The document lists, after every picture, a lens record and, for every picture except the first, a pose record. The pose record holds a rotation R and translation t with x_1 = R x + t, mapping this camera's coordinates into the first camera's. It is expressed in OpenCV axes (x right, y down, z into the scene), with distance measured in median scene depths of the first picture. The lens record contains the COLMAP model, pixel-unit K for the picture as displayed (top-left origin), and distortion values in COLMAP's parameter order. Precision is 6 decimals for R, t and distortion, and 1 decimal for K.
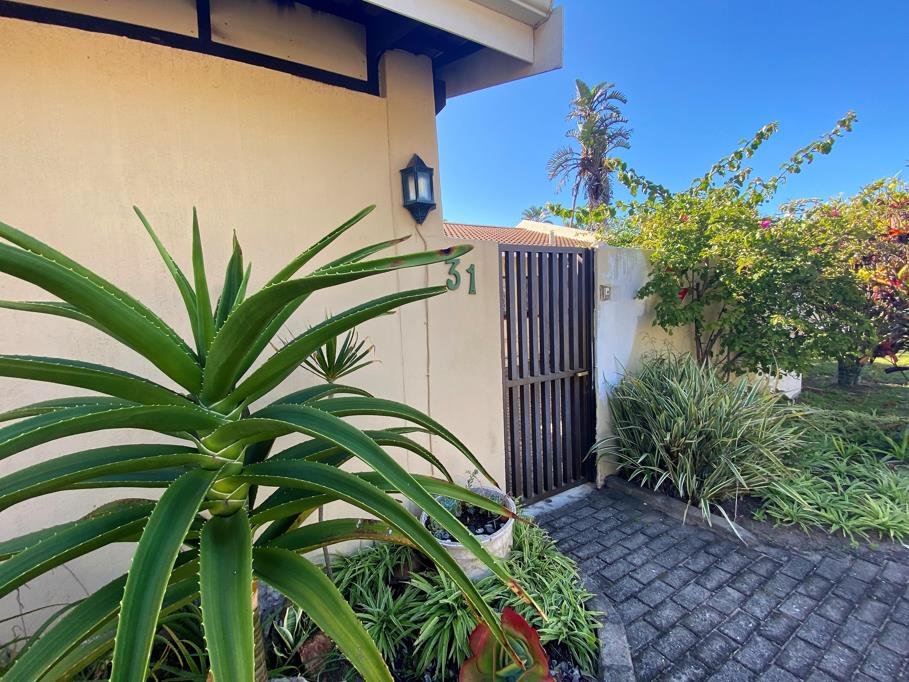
lens RADIAL K [[366.9, 0, 454.2], [0, 366.9, 355.1], [0, 0, 1]] dist [-0.000281, -0.013670]
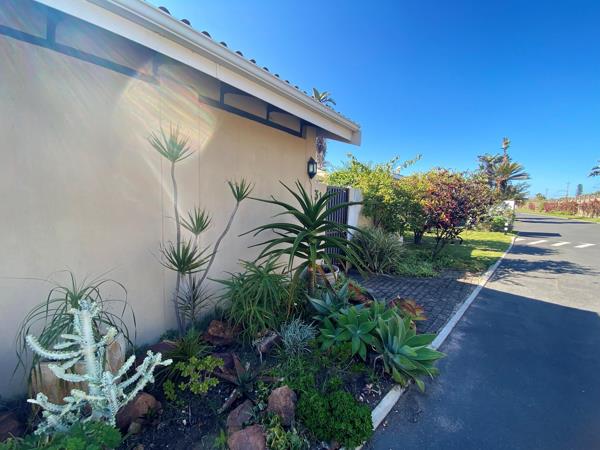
lens RADIAL K [[246.6, 0, 299.3], [0, 246.6, 222.5], [0, 0, 1]] dist [0.035172, -0.027437]
pose [[0.929453, 0.047495, 0.365871, -0.719624], [-0.033323, 0.998433, -0.044957, 0.086672], [-0.367433, 0.029594, 0.929579, -0.704686]]
